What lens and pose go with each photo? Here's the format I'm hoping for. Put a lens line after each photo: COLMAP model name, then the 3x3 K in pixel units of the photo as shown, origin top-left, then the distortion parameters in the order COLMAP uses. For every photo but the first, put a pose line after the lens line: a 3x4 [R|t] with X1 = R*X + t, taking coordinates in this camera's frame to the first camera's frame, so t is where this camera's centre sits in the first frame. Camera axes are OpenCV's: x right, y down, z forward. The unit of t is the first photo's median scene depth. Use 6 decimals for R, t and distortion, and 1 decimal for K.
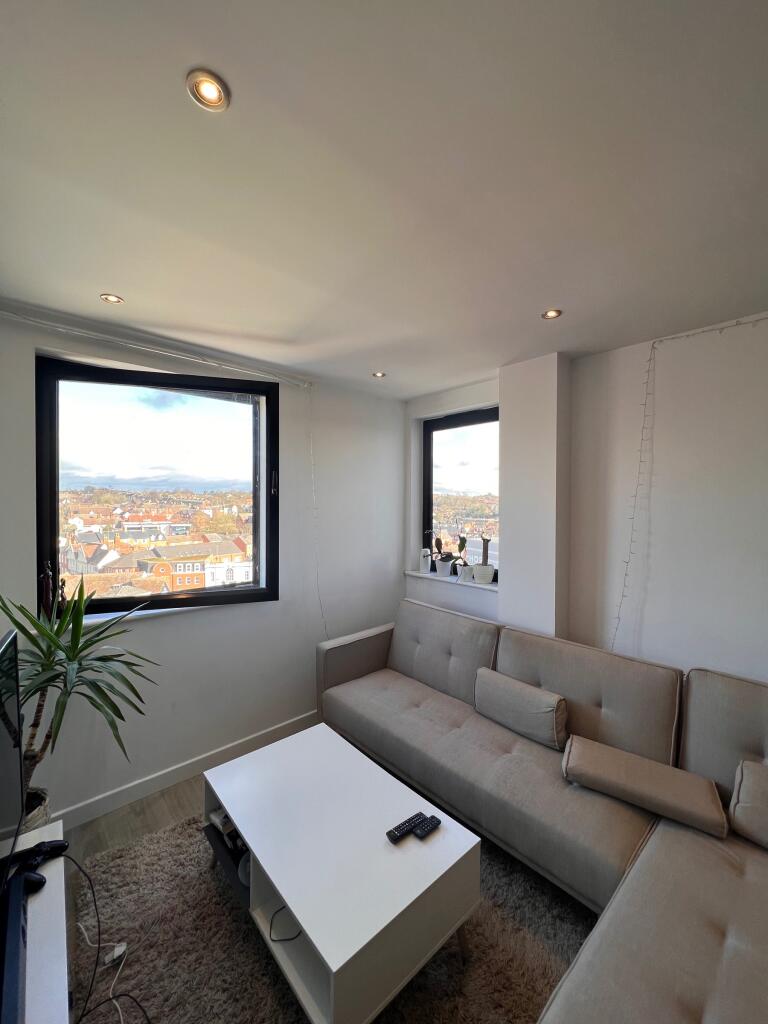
lens RADIAL K [[411.7, 0, 383.7], [0, 411.7, 504.8], [0, 0, 1]] dist [-0.004295, -0.000142]
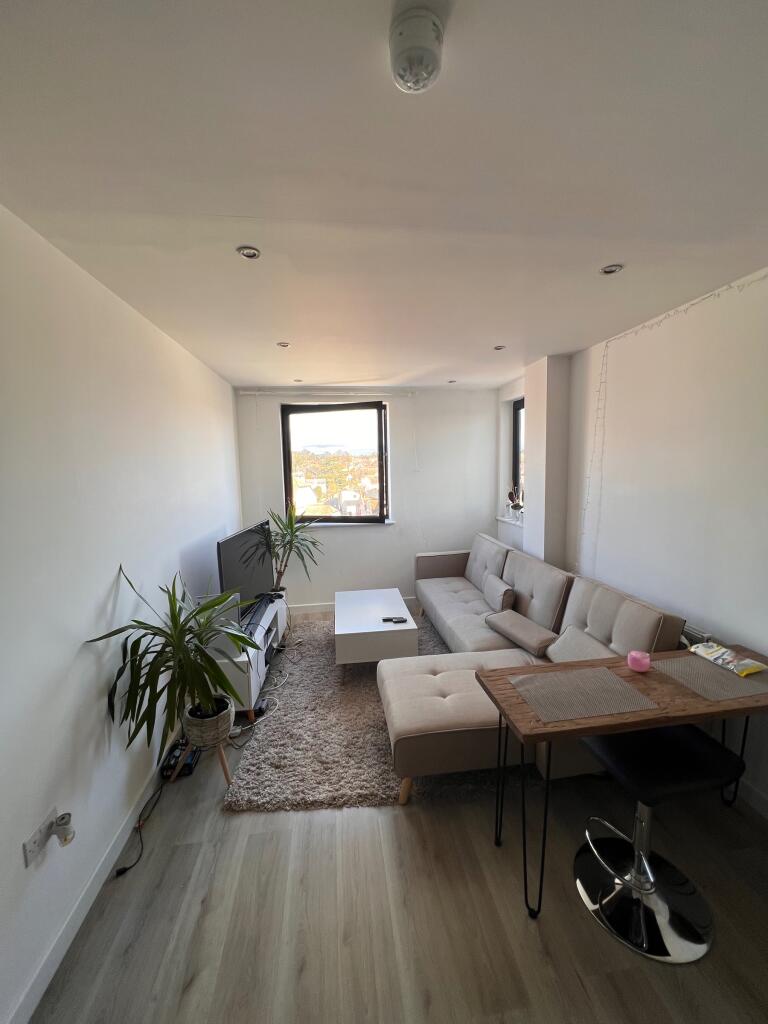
lens RADIAL K [[411.7, 0, 382.6], [0, 411.7, 515.4], [0, 0, 1]] dist [-0.004295, -0.000142]
pose [[0.820566, 0.048129, -0.569521, 0.841301], [0.022334, 0.992987, 0.116094, -0.017017], [0.571115, -0.107982, 0.813737, -0.523682]]
